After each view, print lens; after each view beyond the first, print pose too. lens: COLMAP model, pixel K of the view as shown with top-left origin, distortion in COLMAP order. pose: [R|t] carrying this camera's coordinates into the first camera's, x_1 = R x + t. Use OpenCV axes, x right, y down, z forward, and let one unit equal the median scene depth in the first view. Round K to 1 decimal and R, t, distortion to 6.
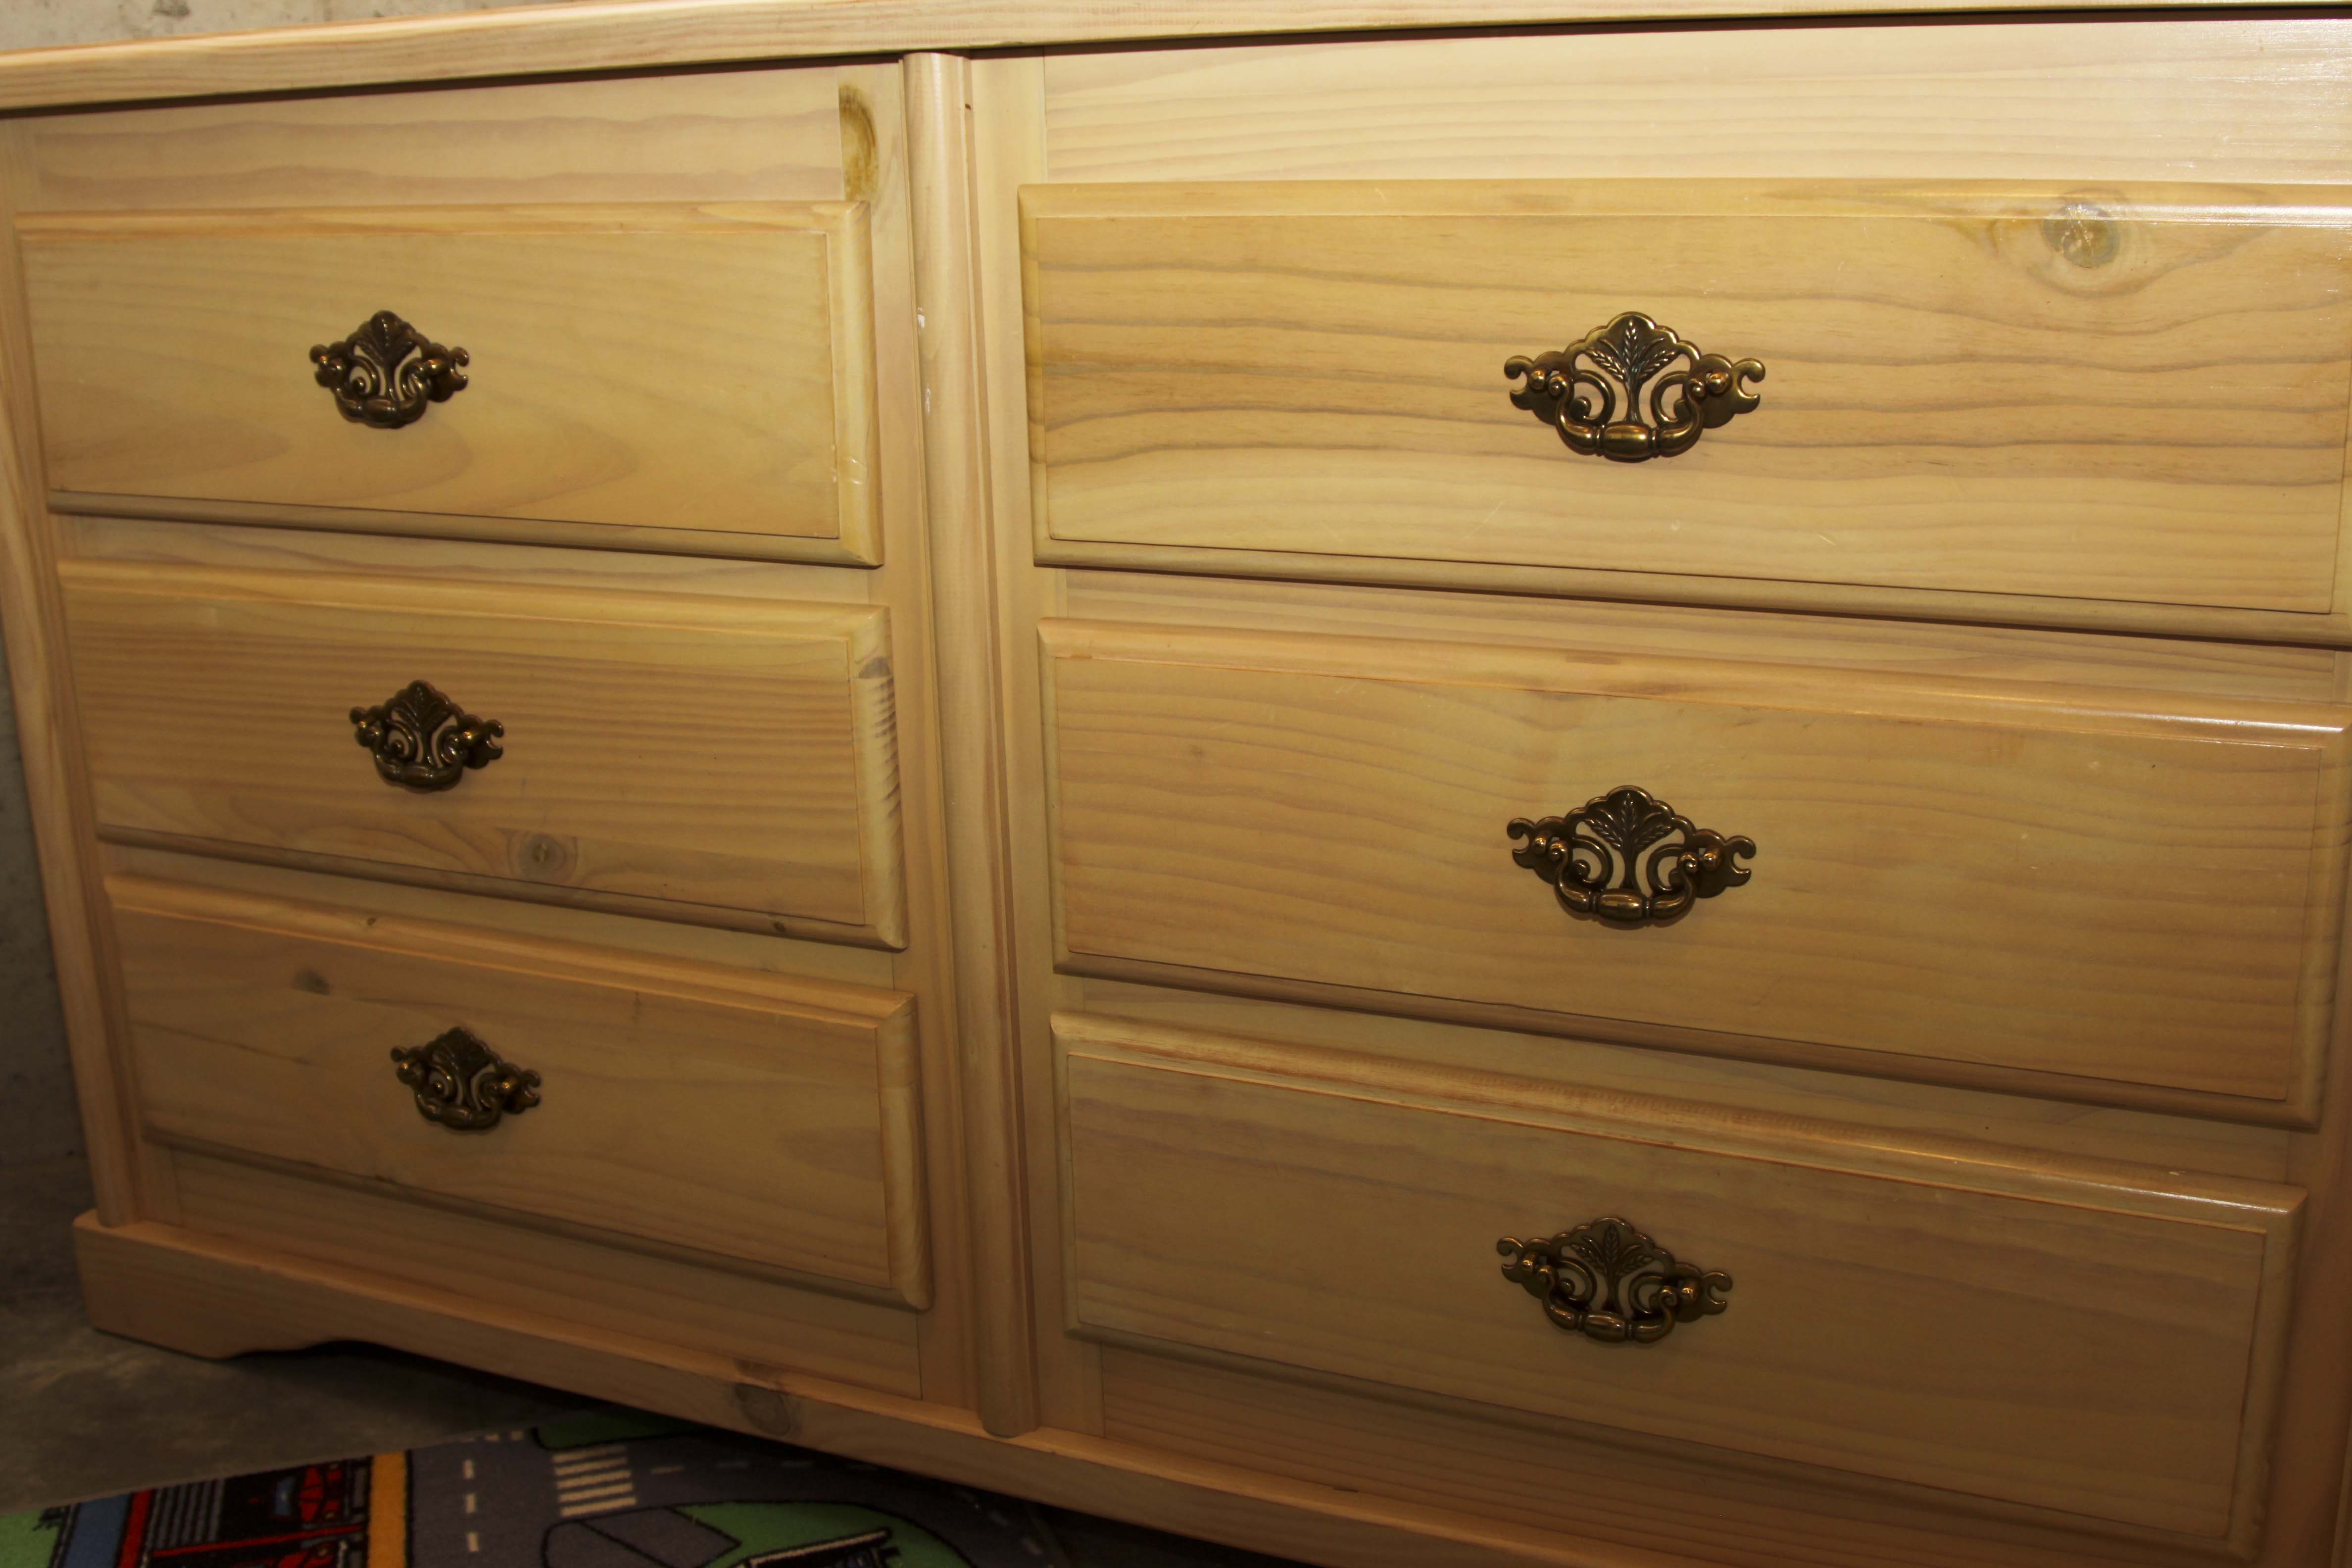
lens RADIAL K [[2521.7, 0, 1180.3], [0, 2521.7, 798.0], [0, 0, 1]] dist [-0.115904, 0.000000]
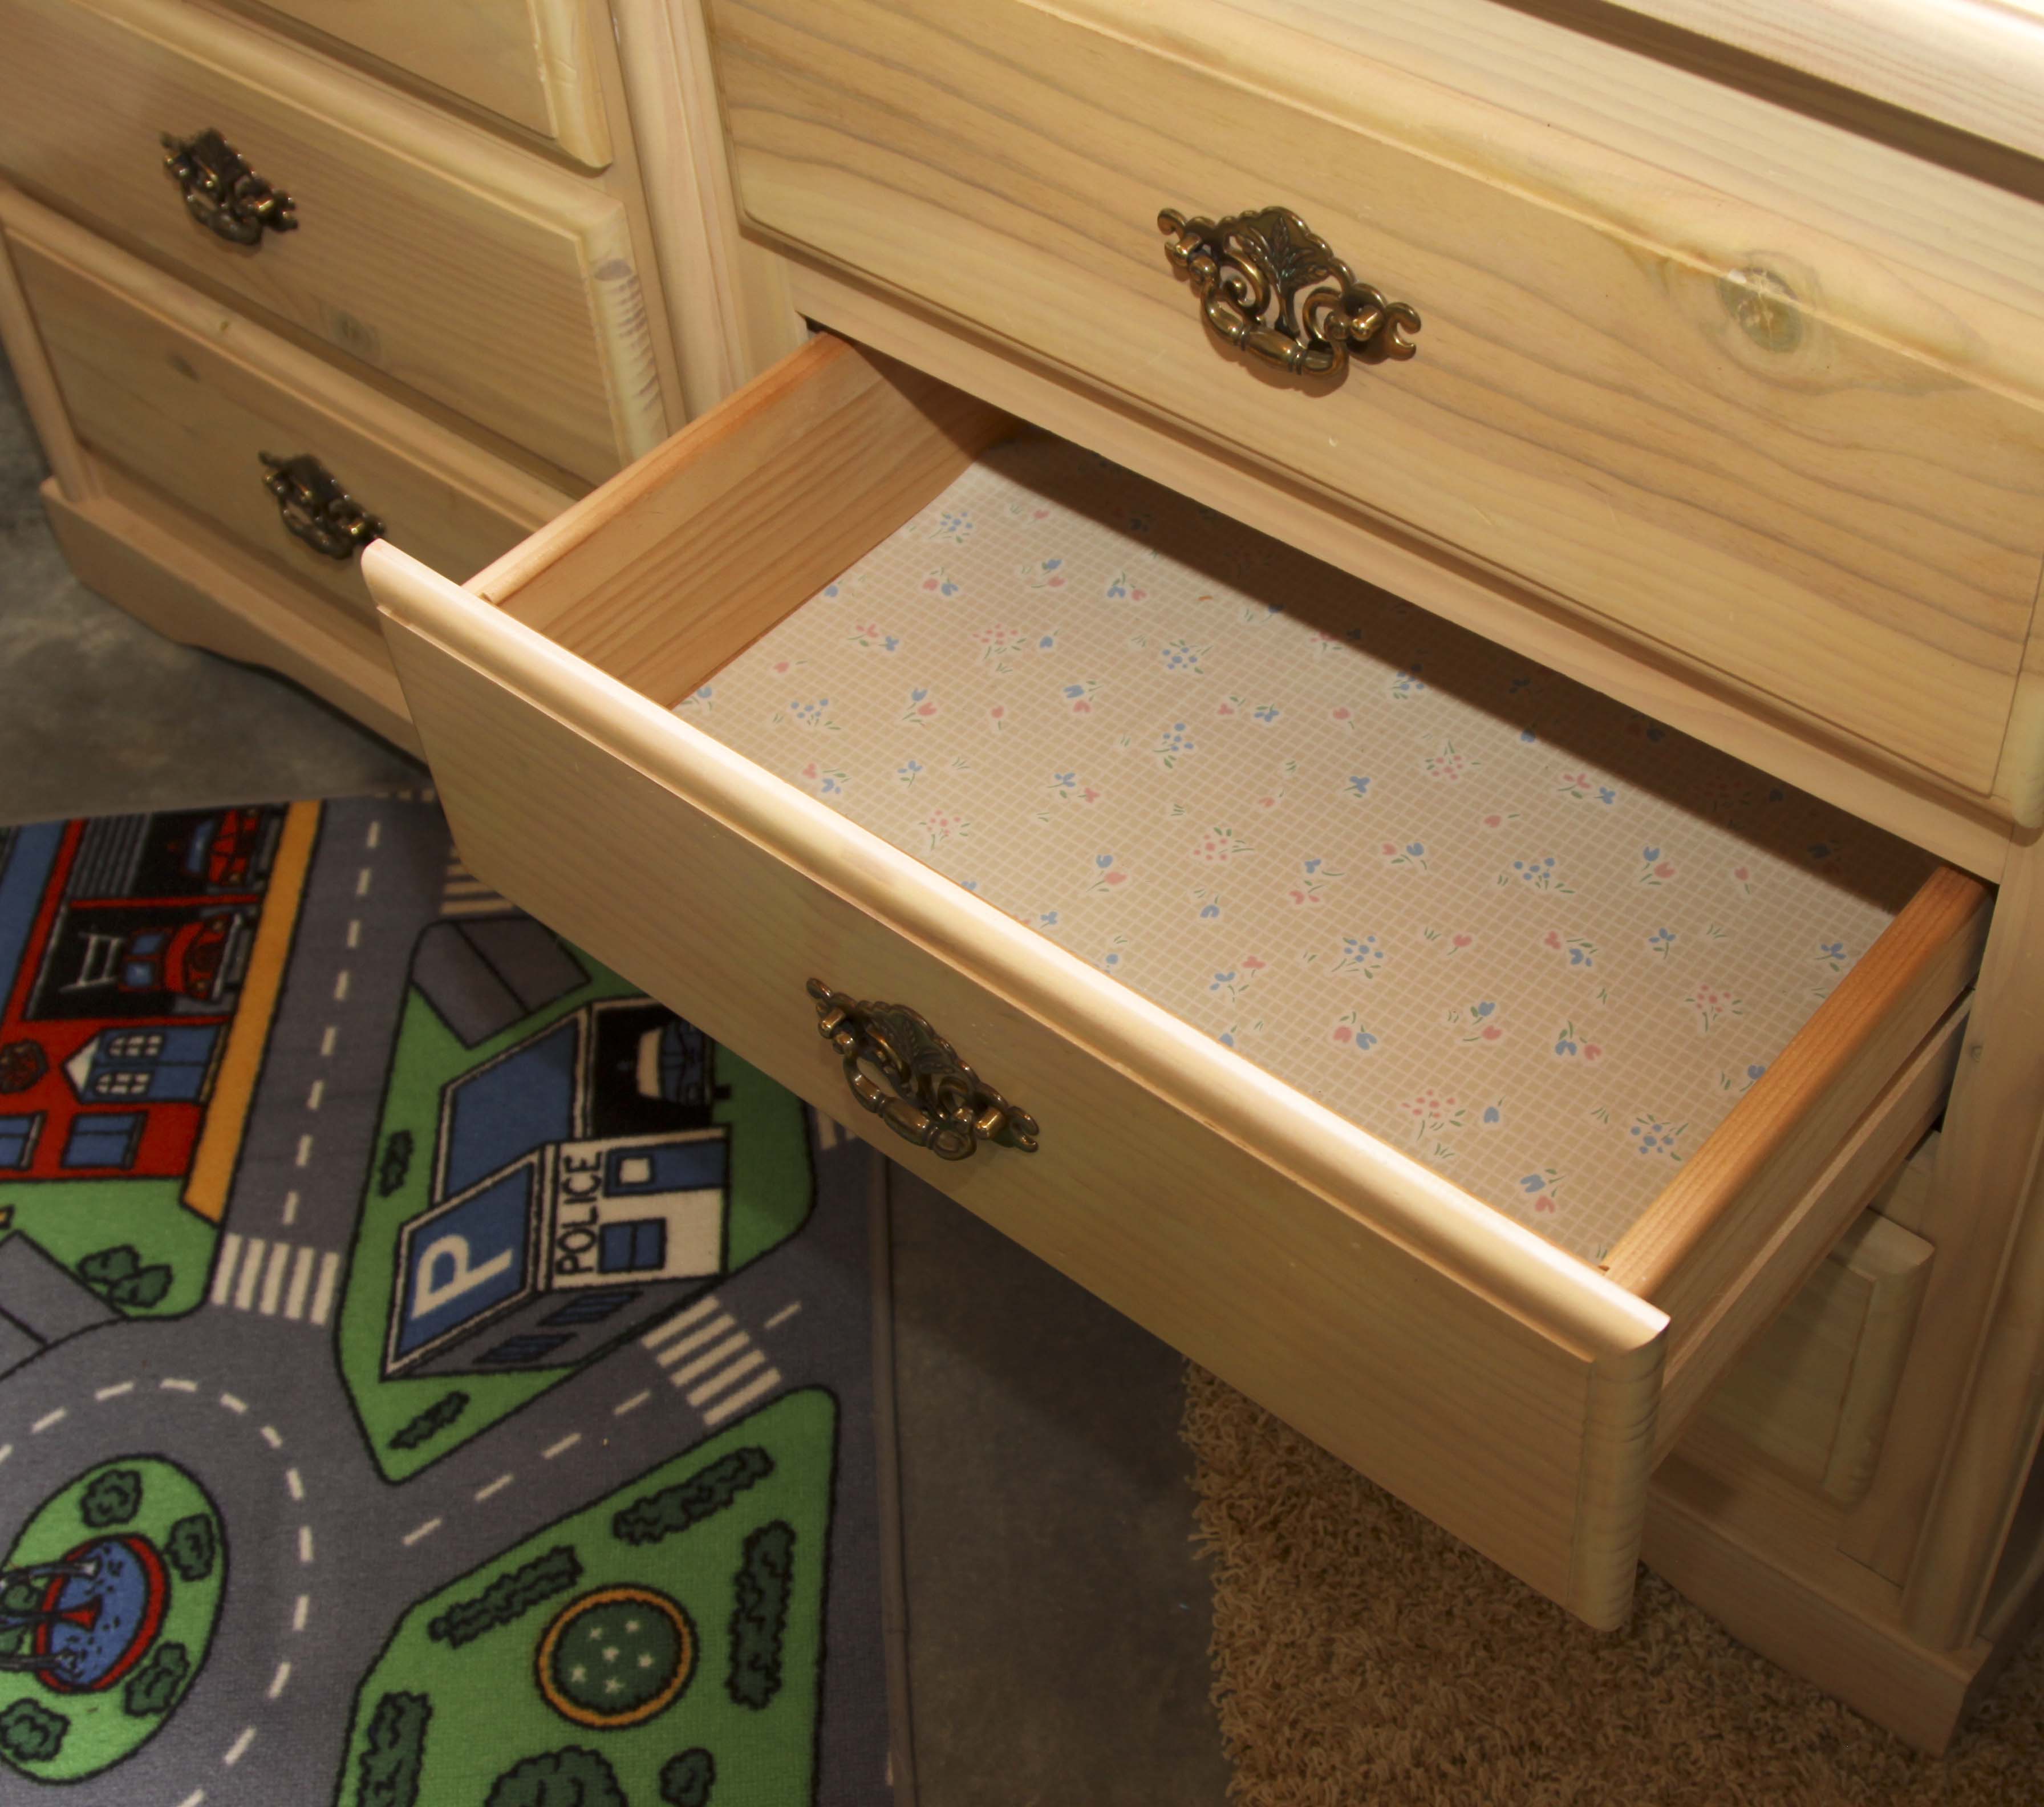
lens RADIAL K [[2903.0, 0, 1209.3], [0, 2903.0, 926.5], [0, 0, 1]] dist [-0.124695, 0.000000]
pose [[0.971592, 0.172631, -0.161890, 0.305690], [-0.061633, 0.845014, 0.531181, -0.431841], [0.228497, -0.506113, 0.831648, 0.094793]]
